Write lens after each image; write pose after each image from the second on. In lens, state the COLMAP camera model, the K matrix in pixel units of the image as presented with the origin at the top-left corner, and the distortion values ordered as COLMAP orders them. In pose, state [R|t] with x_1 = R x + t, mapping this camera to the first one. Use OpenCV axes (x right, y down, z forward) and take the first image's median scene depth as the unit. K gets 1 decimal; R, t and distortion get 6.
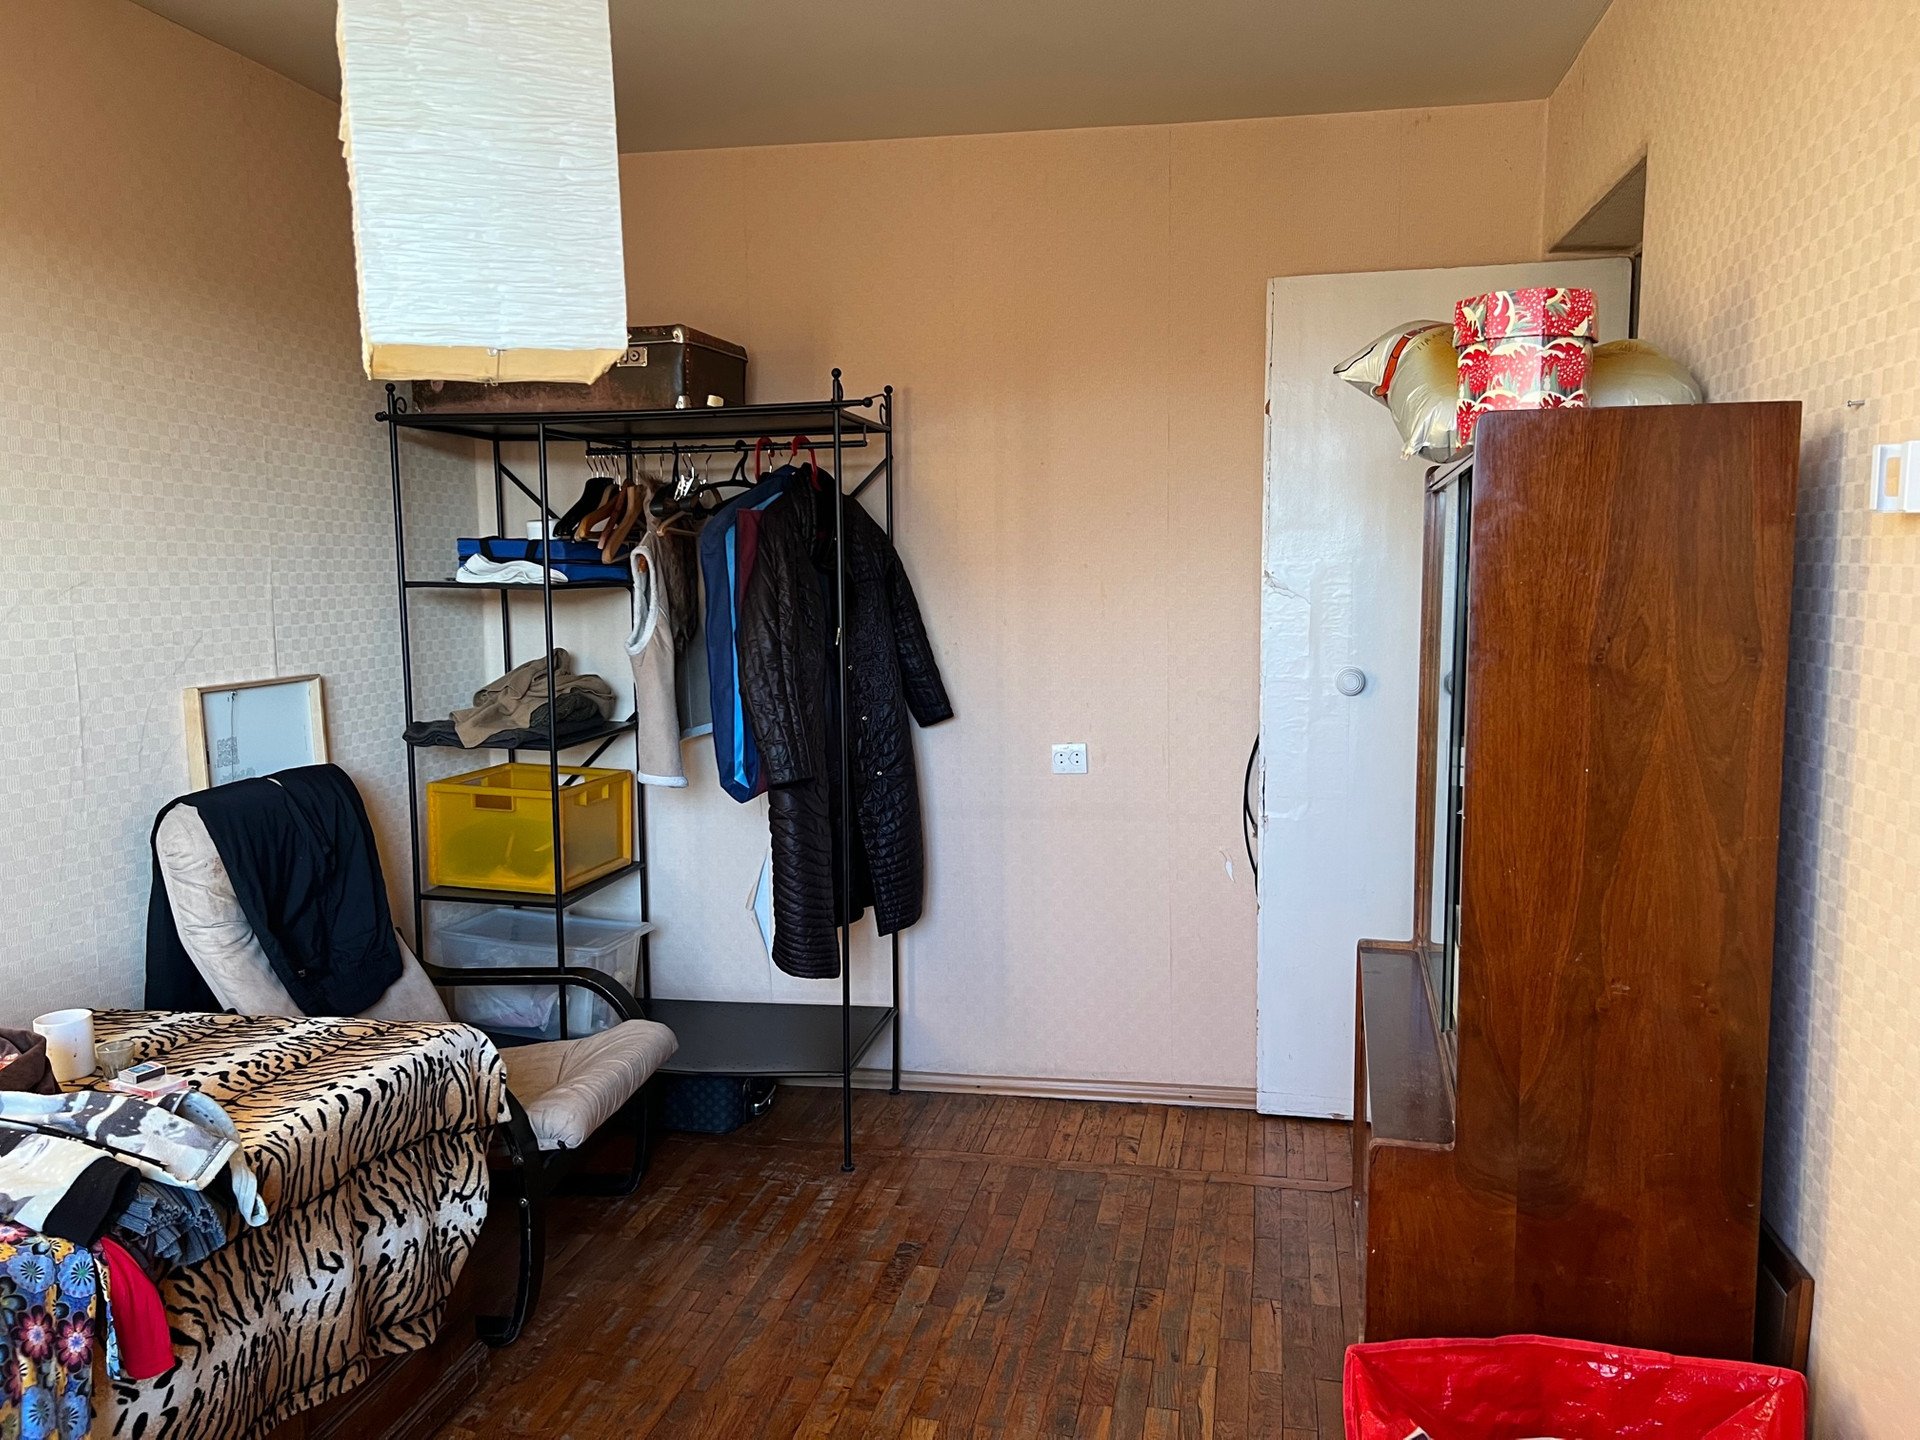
lens RADIAL K [[1457.0, 0, 961.8], [0, 1457.0, 721.8], [0, 0, 1]] dist [0.048138, -0.048474]
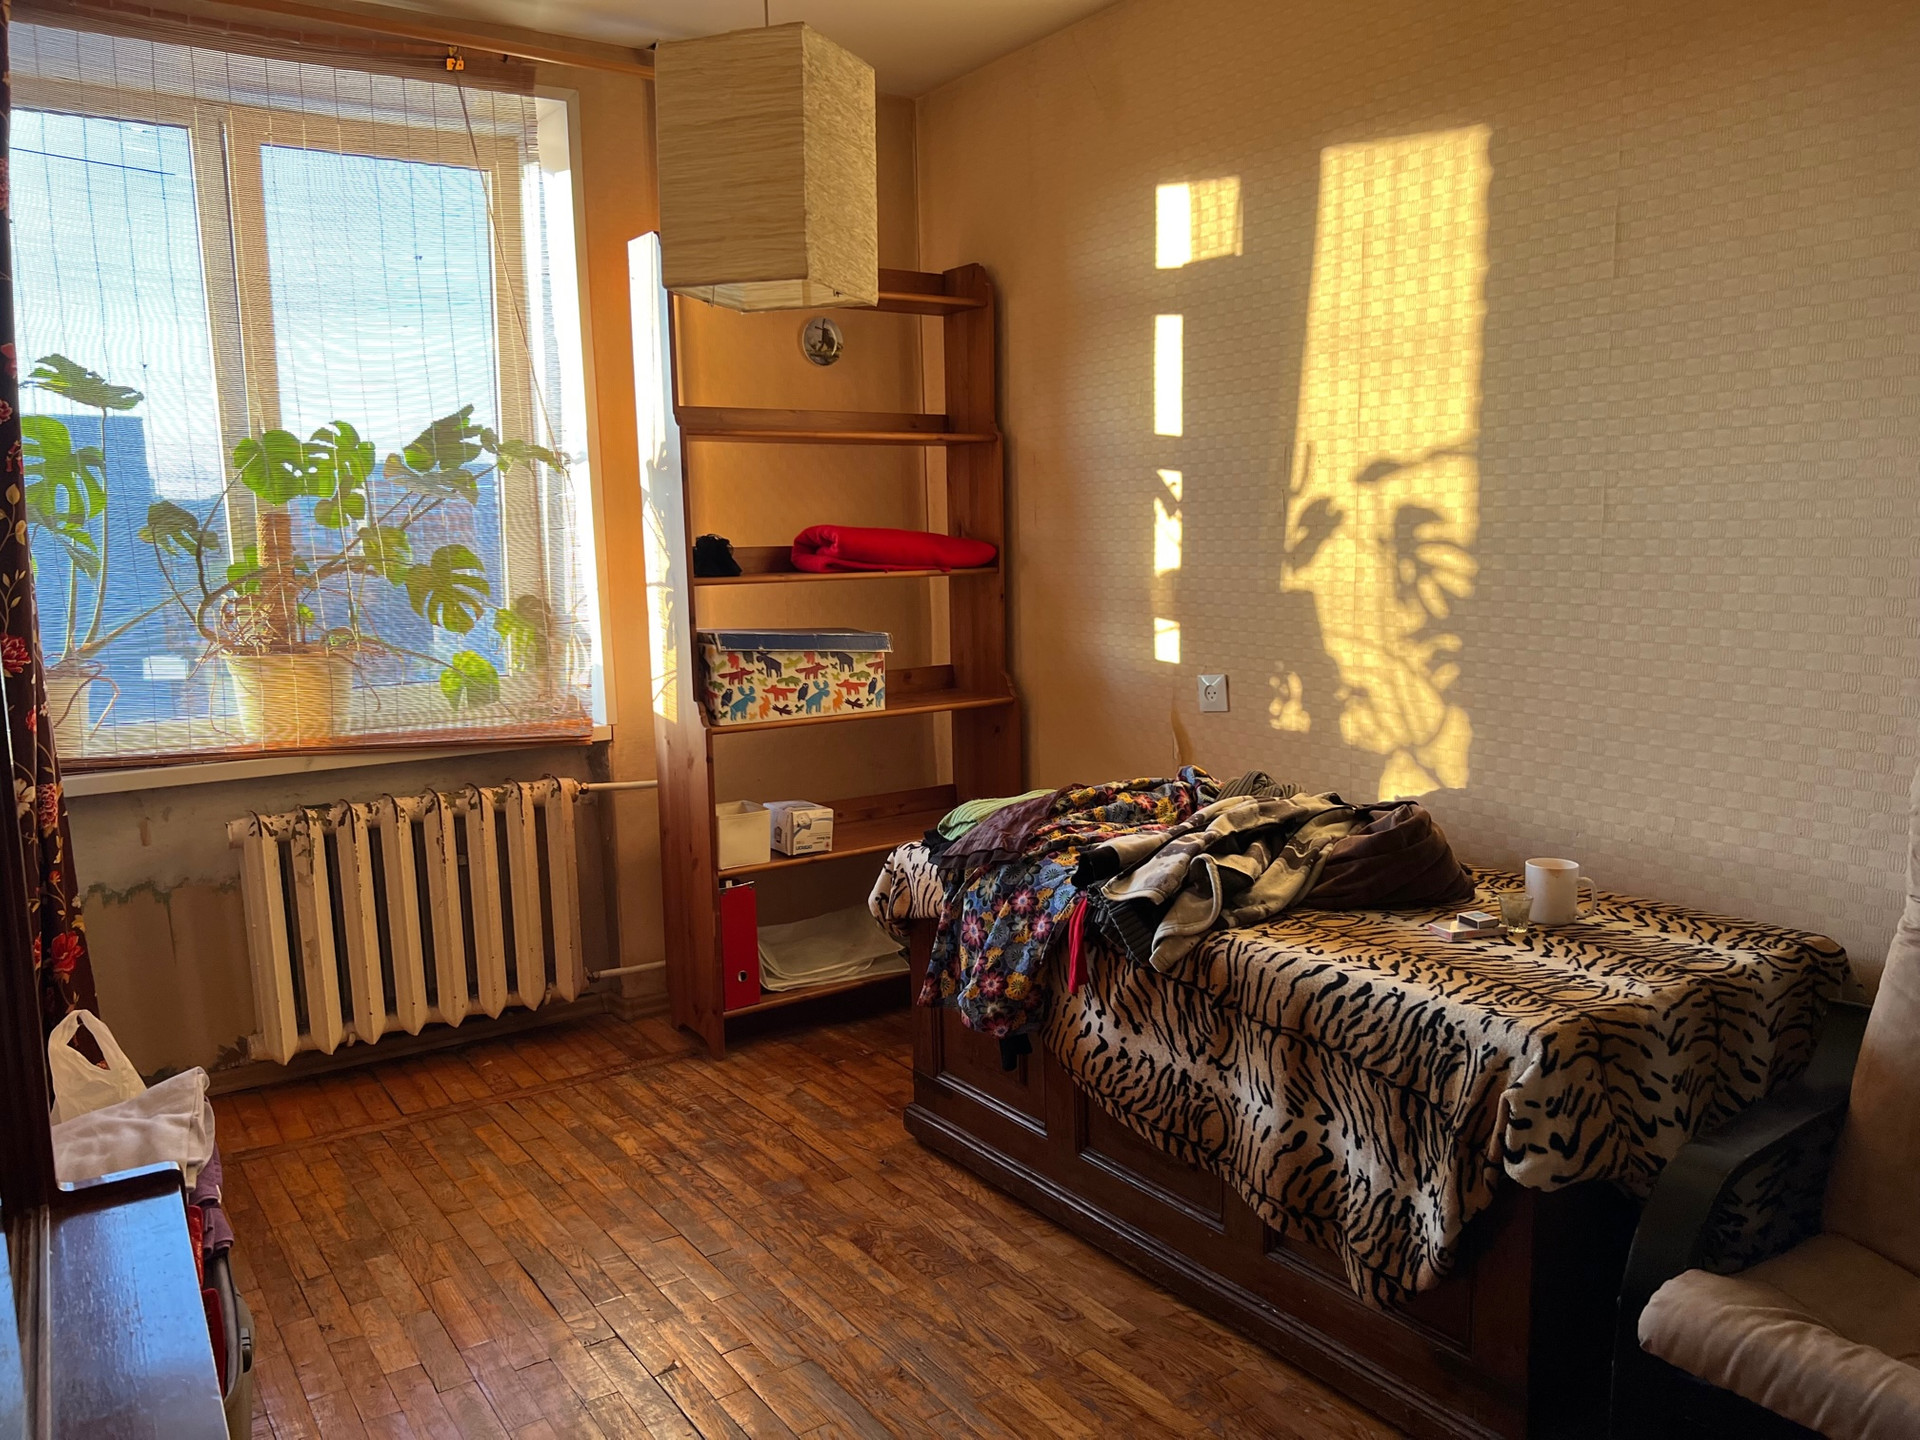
lens RADIAL K [[1457.0, 0, 960.4], [0, 1457.0, 723.4], [0, 0, 1]] dist [0.048138, -0.048474]
pose [[-0.711006, 0.108575, -0.694753, 0.421505], [-0.048112, 0.978181, 0.202106, -0.090966], [0.701538, 0.177125, -0.690269, 1.510731]]
